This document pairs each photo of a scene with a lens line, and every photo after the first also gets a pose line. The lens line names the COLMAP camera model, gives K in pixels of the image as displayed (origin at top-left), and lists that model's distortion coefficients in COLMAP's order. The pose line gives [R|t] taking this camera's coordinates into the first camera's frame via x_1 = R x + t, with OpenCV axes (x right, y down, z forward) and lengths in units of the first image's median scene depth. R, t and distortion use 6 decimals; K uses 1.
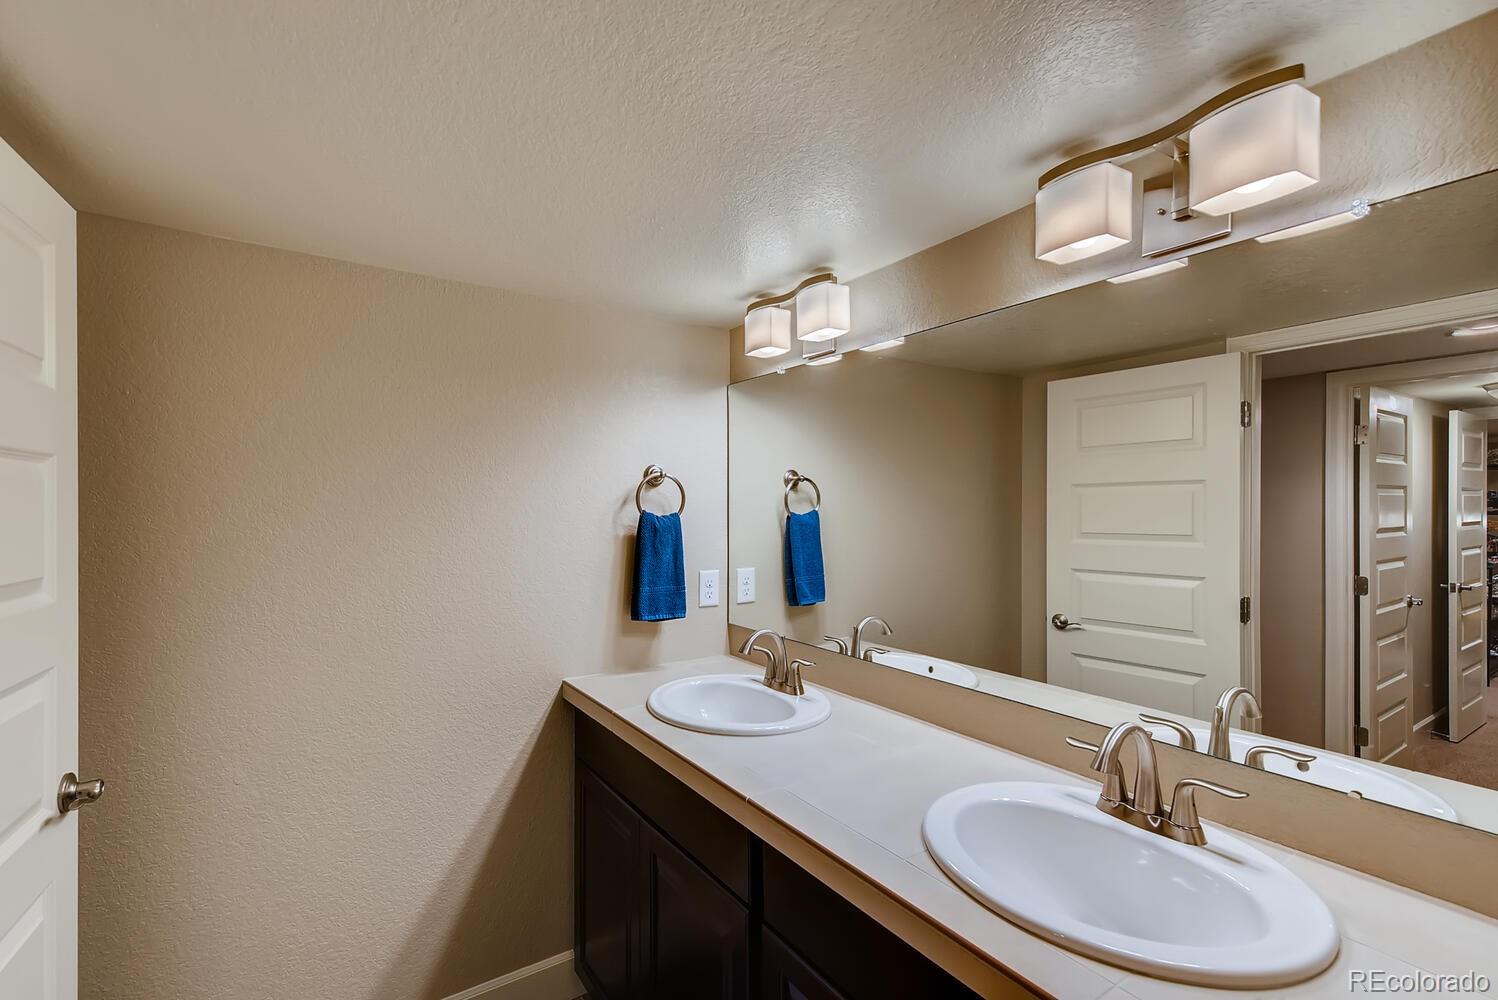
lens RADIAL K [[674.0, 0, 757.8], [0, 674.0, 508.4], [0, 0, 1]] dist [0.040930, -0.012195]
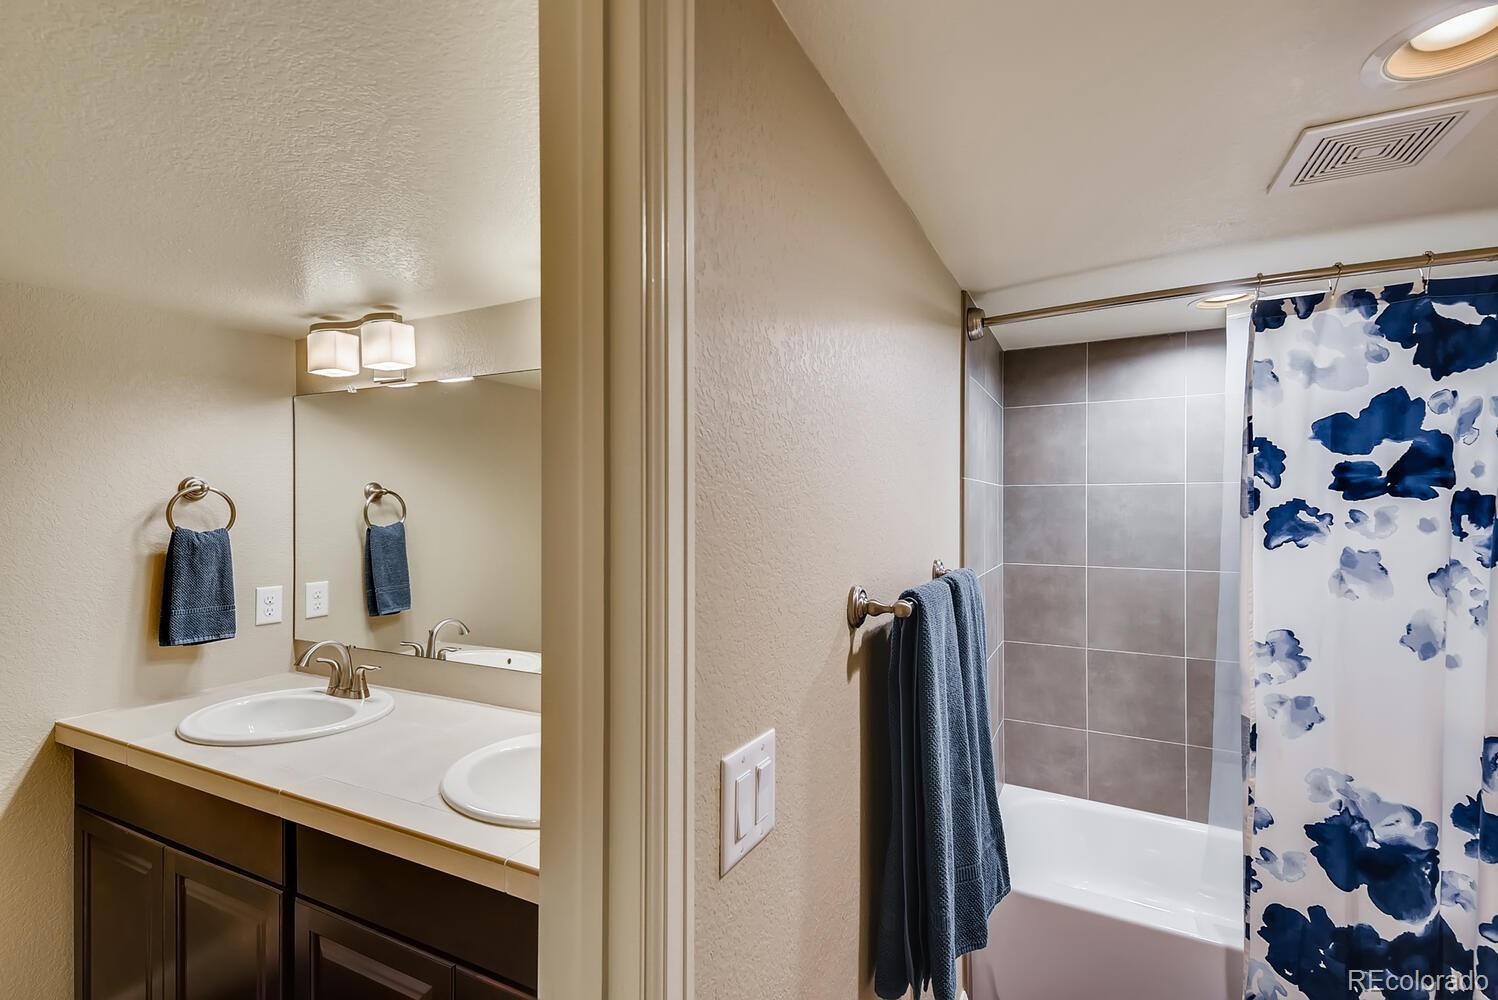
lens RADIAL K [[674.0, 0, 757.8], [0, 674.0, 508.4], [0, 0, 1]] dist [0.040930, -0.012195]
pose [[0.876635, -0.001007, 0.481155, 0.075462], [0.000415, 0.999999, 0.001337, -0.023383], [-0.481155, -0.000972, 0.876635, -0.219492]]
